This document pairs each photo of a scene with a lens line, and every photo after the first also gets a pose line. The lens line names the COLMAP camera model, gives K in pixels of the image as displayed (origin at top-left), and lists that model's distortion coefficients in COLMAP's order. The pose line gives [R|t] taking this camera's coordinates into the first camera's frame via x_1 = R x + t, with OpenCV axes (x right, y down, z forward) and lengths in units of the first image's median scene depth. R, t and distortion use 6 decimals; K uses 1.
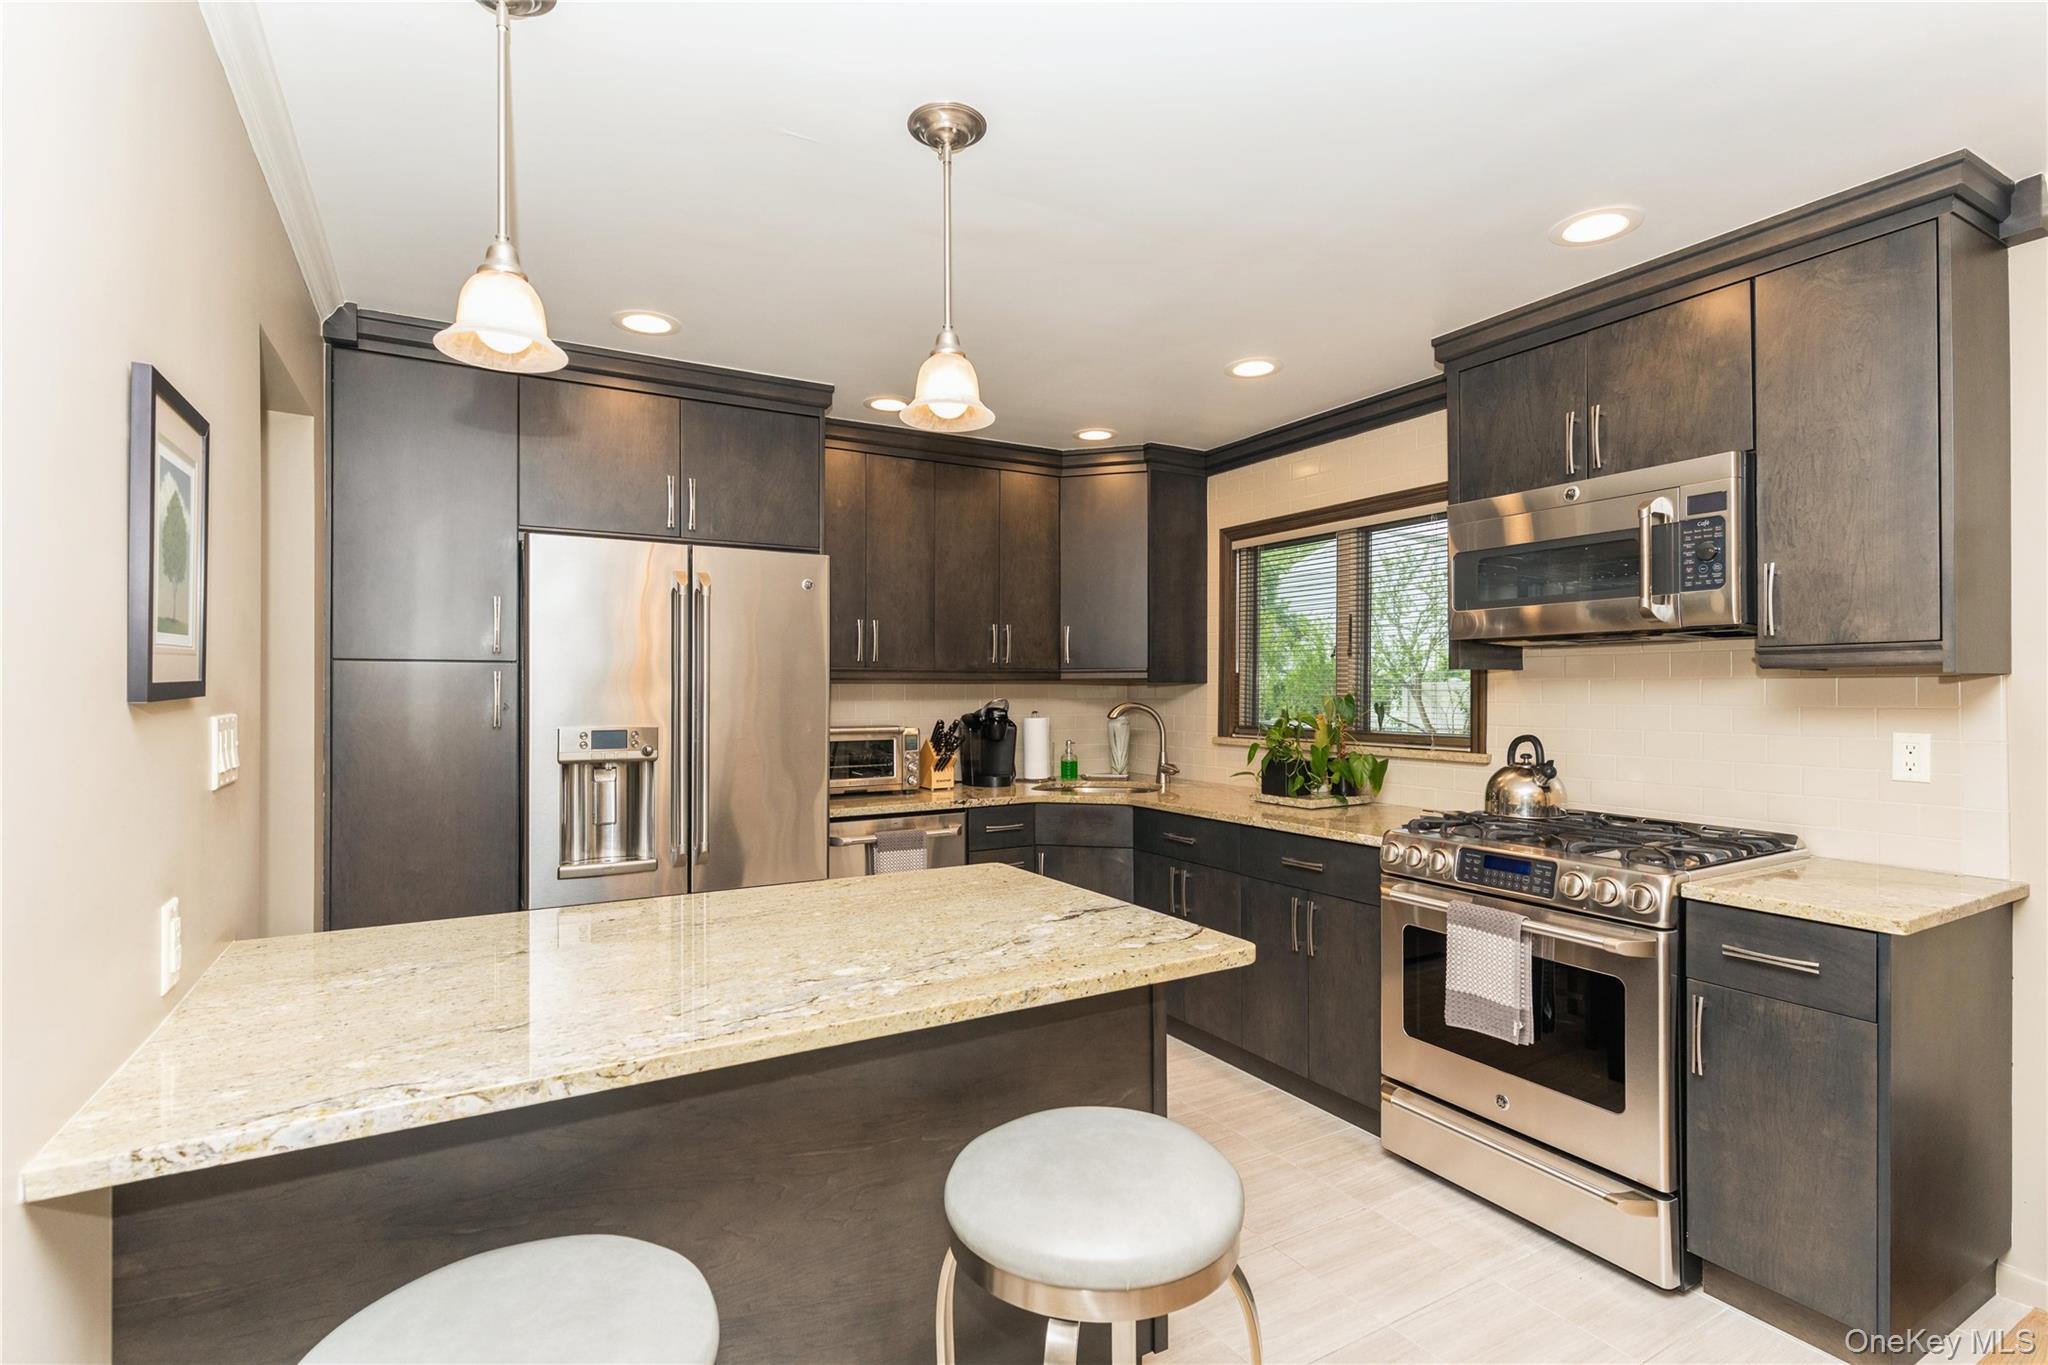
lens RADIAL K [[972.7, 0, 1023.2], [0, 972.7, 678.4], [0, 0, 1]] dist [0.002132, -0.000582]
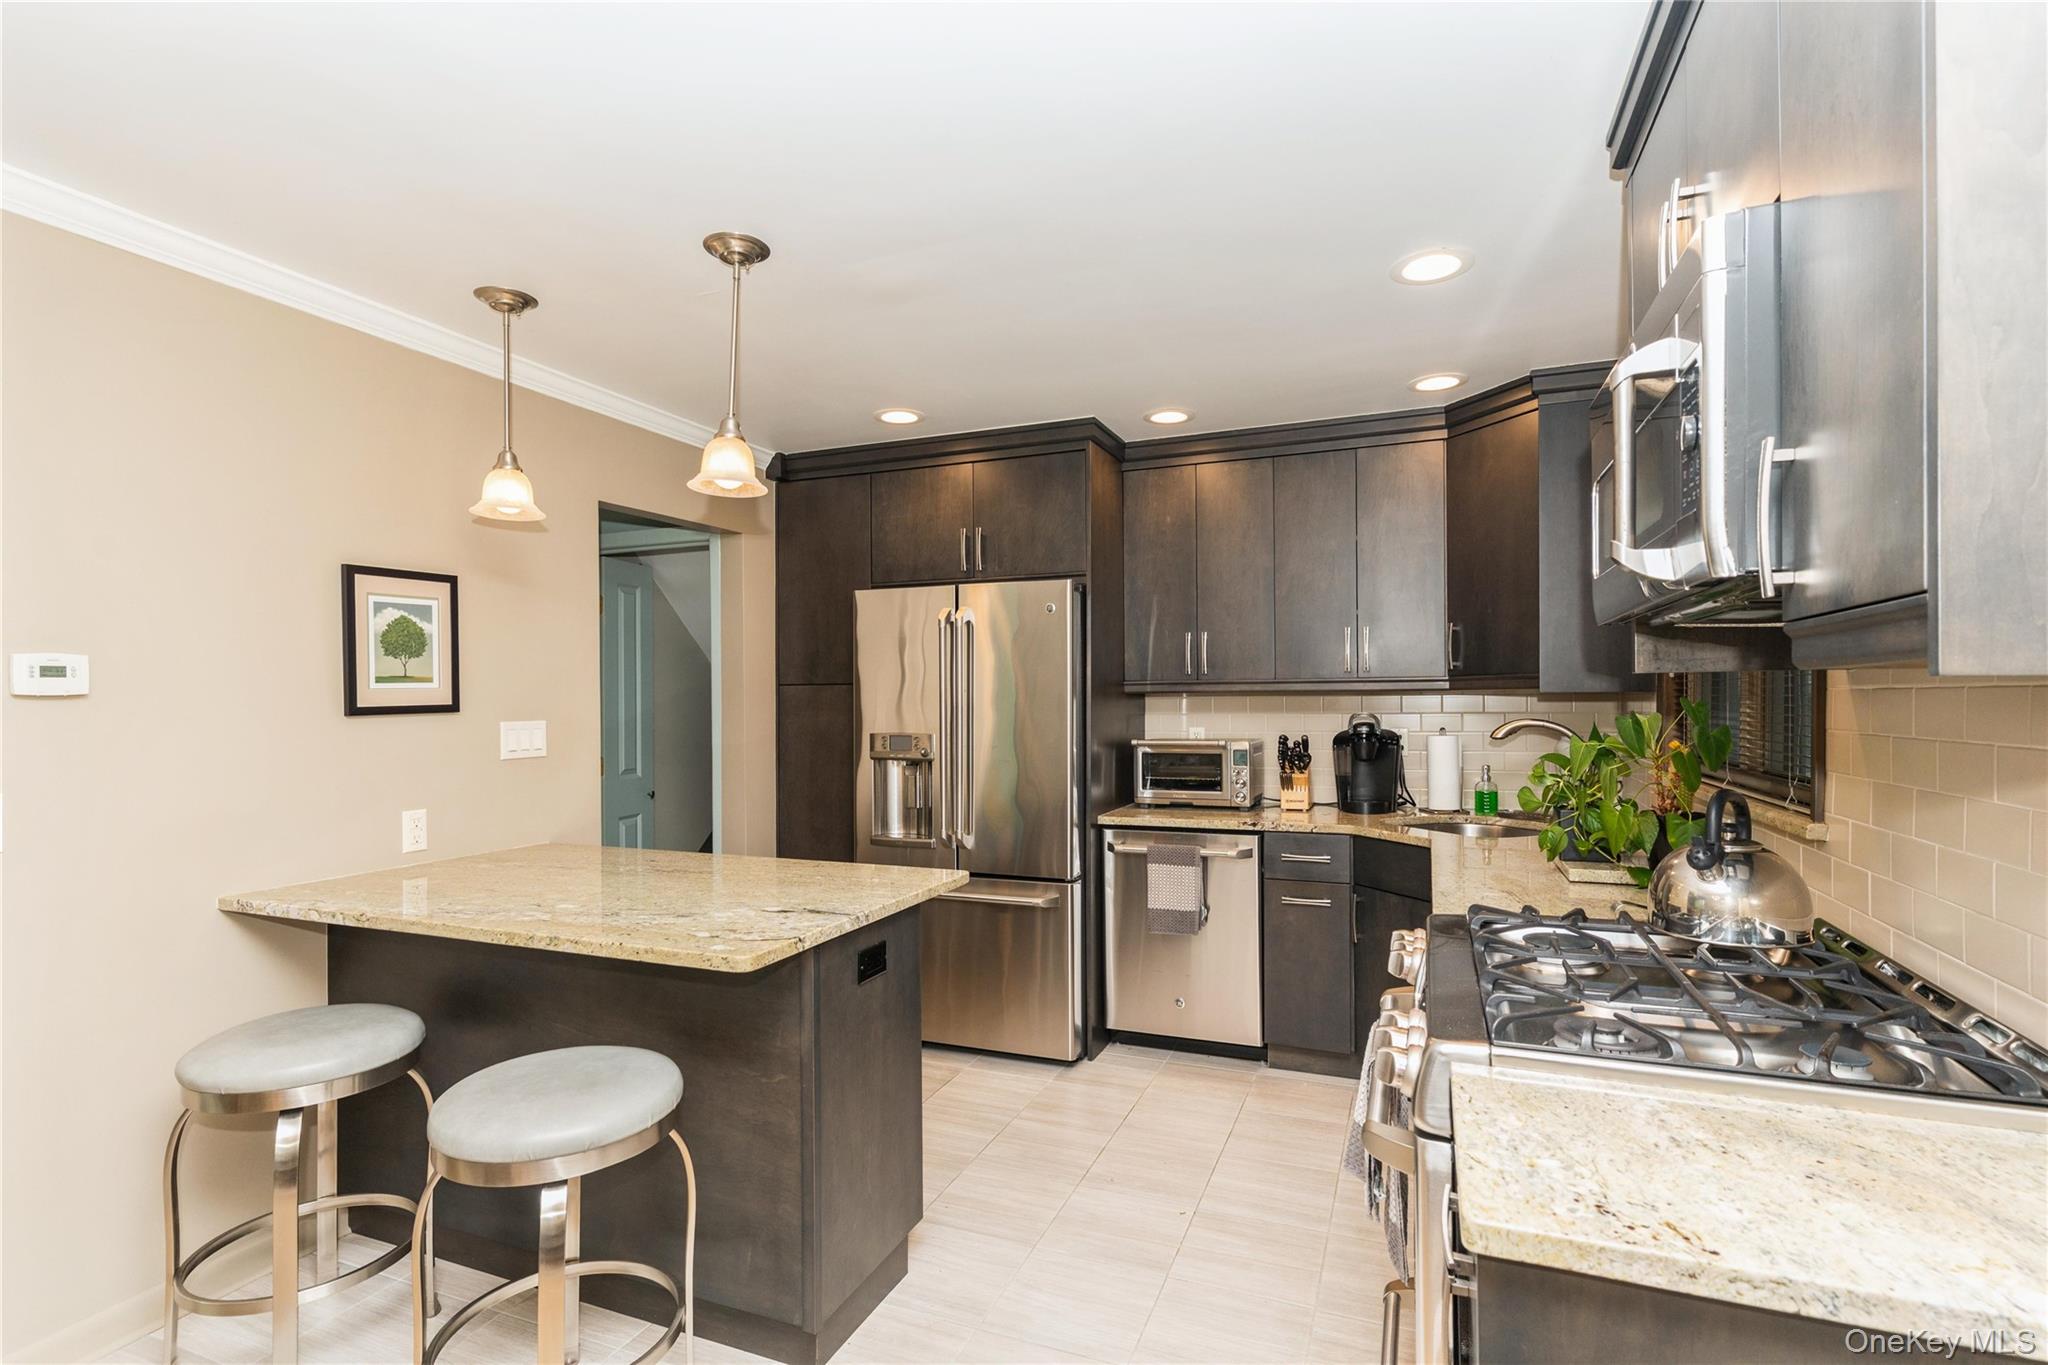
lens RADIAL K [[972.7, 0, 1025.7], [0, 972.7, 695.0], [0, 0, 1]] dist [0.002132, -0.000582]
pose [[0.601376, -0.005081, -0.798950, 0.529641], [0.014221, 0.999889, 0.004345, -0.002568], [0.798839, -0.013975, 0.601382, 0.261645]]
